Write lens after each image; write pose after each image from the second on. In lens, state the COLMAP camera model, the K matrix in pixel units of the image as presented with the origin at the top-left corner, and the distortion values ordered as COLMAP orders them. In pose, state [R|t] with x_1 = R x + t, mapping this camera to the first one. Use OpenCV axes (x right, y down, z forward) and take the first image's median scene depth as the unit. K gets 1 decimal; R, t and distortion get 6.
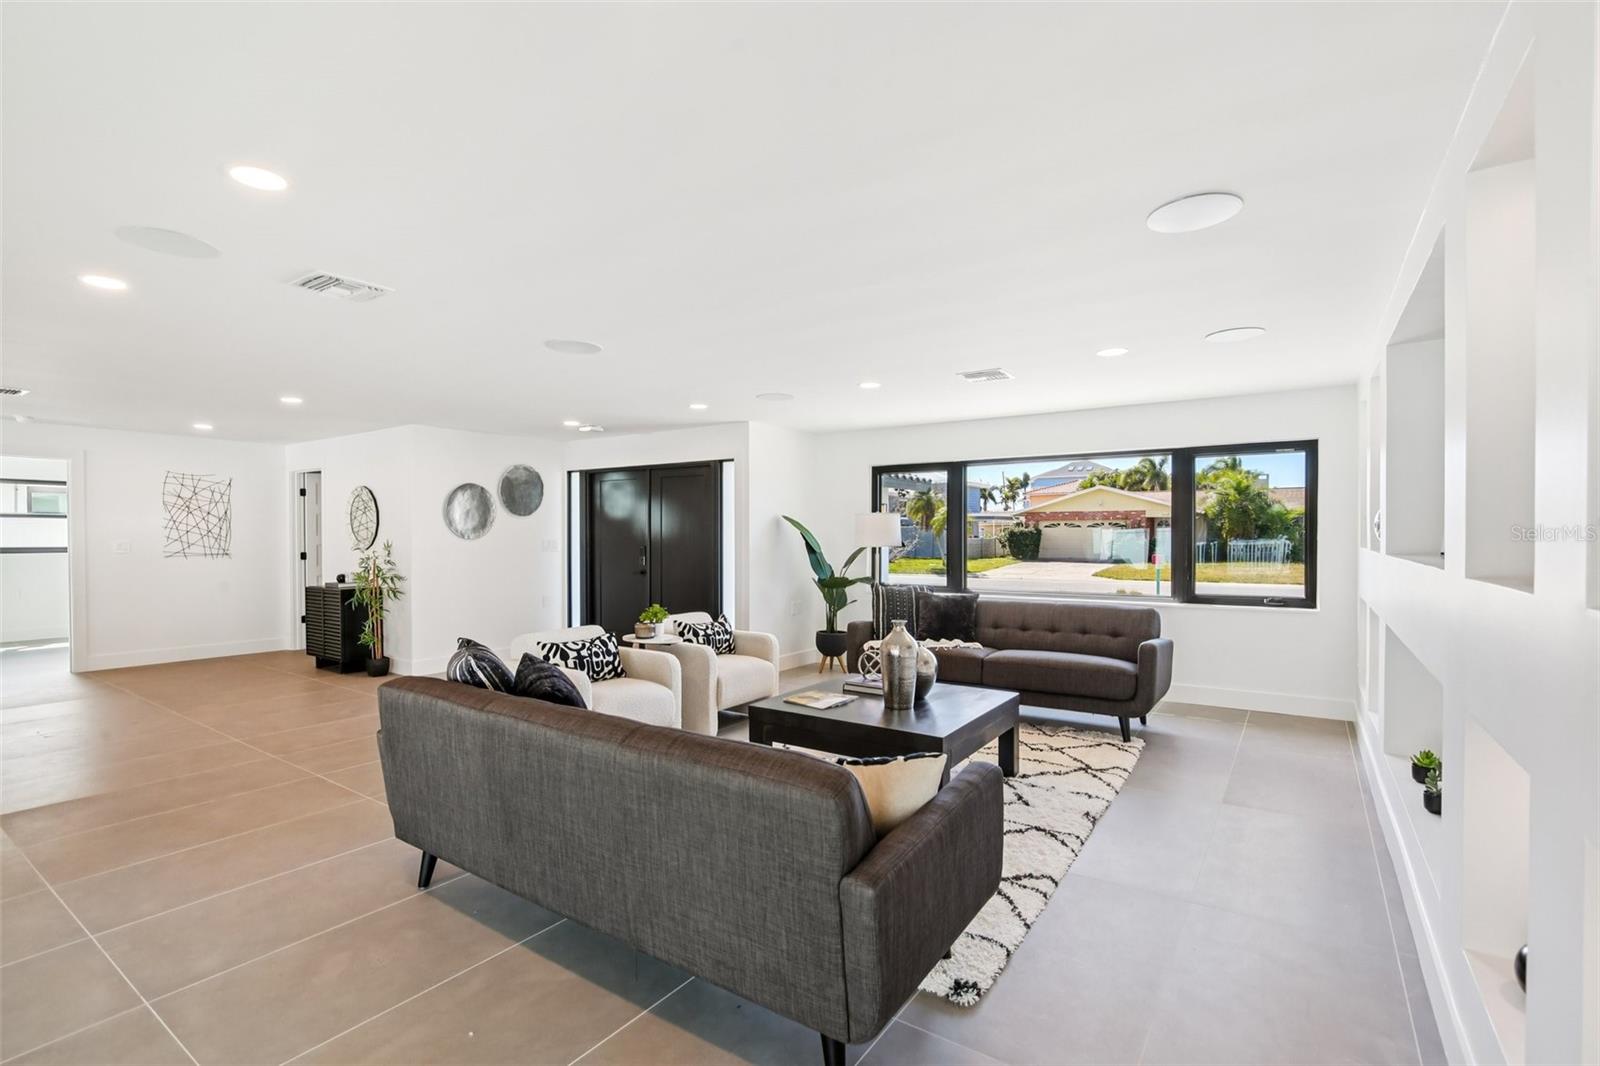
lens RADIAL K [[739.4, 0, 792.1], [0, 739.4, 545.4], [0, 0, 1]] dist [-0.034708, 0.009185]
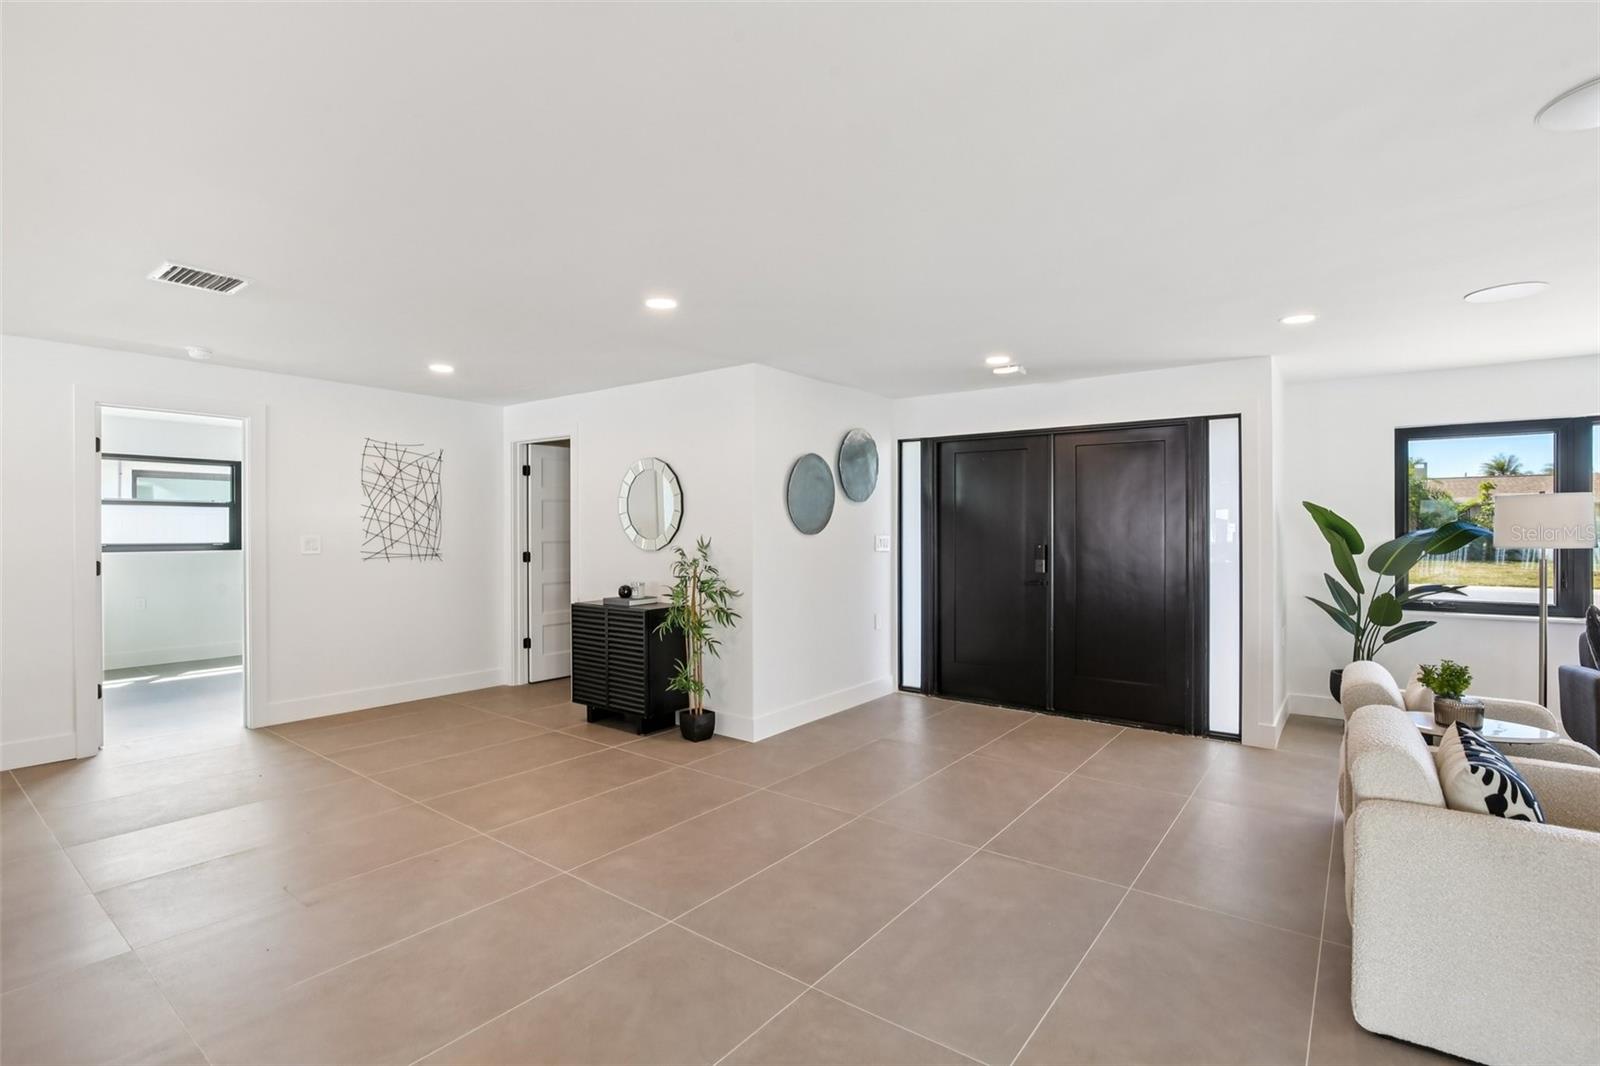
lens RADIAL K [[747.9, 0, 794.8], [0, 747.9, 538.6], [0, 0, 1]] dist [-0.032941, 0.007365]
pose [[0.998852, 0.001572, -0.047876, -0.401780], [-0.001663, 0.999997, -0.001875, -0.003546], [0.047873, 0.001952, 0.998852, 0.290779]]
